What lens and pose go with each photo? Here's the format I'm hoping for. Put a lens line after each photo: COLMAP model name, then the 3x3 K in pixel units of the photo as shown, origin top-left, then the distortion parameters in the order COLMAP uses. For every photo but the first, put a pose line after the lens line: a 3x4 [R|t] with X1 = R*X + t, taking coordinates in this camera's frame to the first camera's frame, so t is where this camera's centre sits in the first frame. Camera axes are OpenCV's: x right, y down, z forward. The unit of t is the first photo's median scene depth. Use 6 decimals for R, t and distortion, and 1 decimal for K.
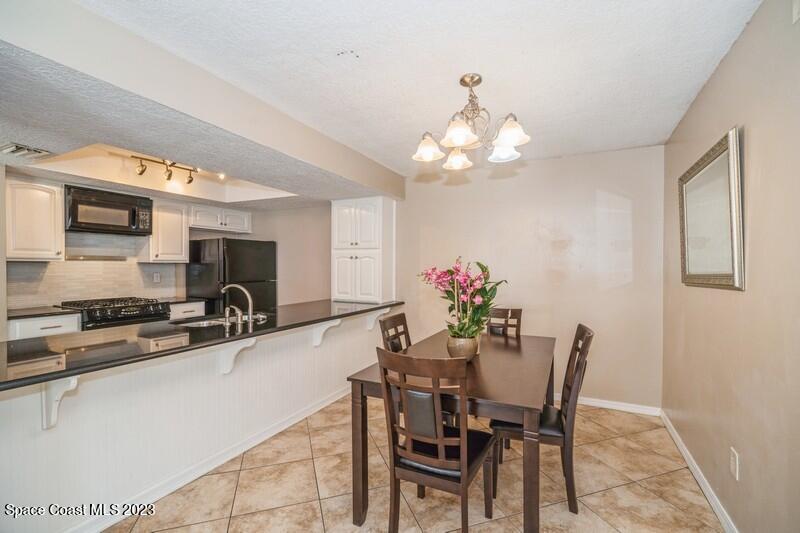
lens RADIAL K [[353.7, 0, 400.0], [0, 353.7, 266.5], [0, 0, 1]] dist [-0.004218, -0.000713]
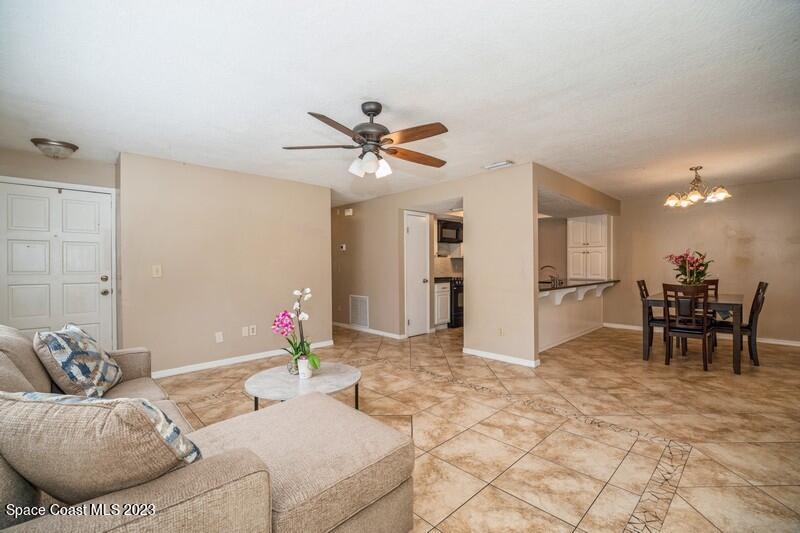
lens RADIAL K [[353.7, 0, 400.0], [0, 353.7, 266.5], [0, 0, 1]] dist [-0.004218, -0.000713]
pose [[0.942970, -0.009630, -0.332737, -0.413861], [0.010067, 0.999949, -0.000410, 0.032697], [0.332724, -0.002963, 0.943020, -0.858059]]
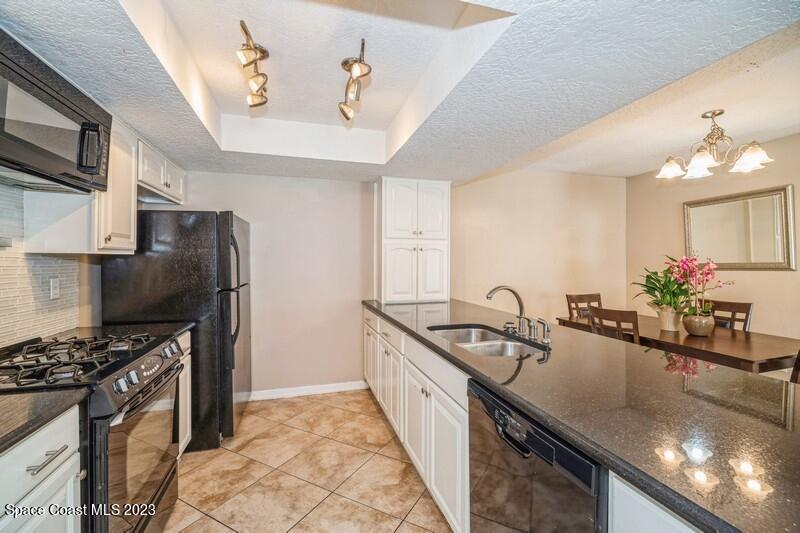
lens RADIAL K [[355.4, 0, 403.7], [0, 355.4, 254.7], [0, 0, 1]] dist [0.000667, -0.000027]
pose [[0.727500, 0.005069, 0.686089, -0.762824], [0.004662, 0.999913, -0.012330, -0.002487], [-0.686092, 0.012168, 0.727413, 0.428506]]
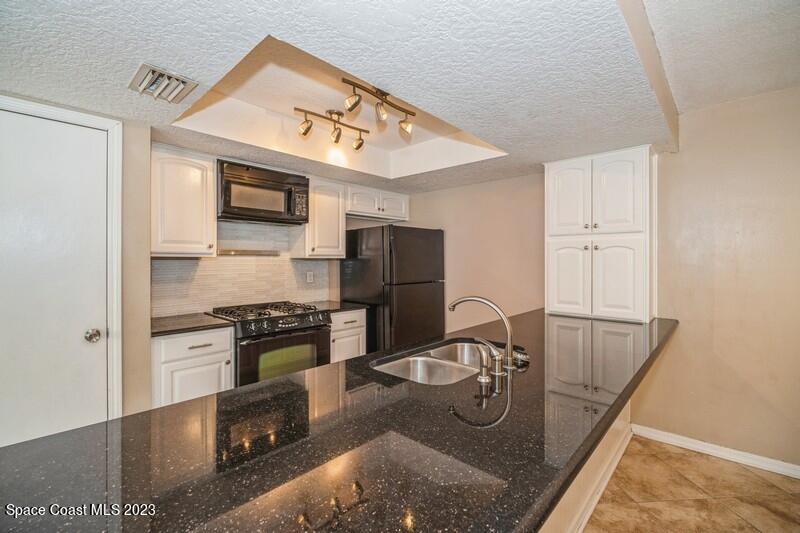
lens RADIAL K [[355.4, 0, 403.7], [0, 355.4, 254.7], [0, 0, 1]] dist [0.000667, -0.000027]
pose [[0.961894, -0.009962, -0.273240, -0.291046], [0.004564, 0.999782, -0.020382, -0.001607], [0.273383, 0.018358, 0.961730, 0.306373]]
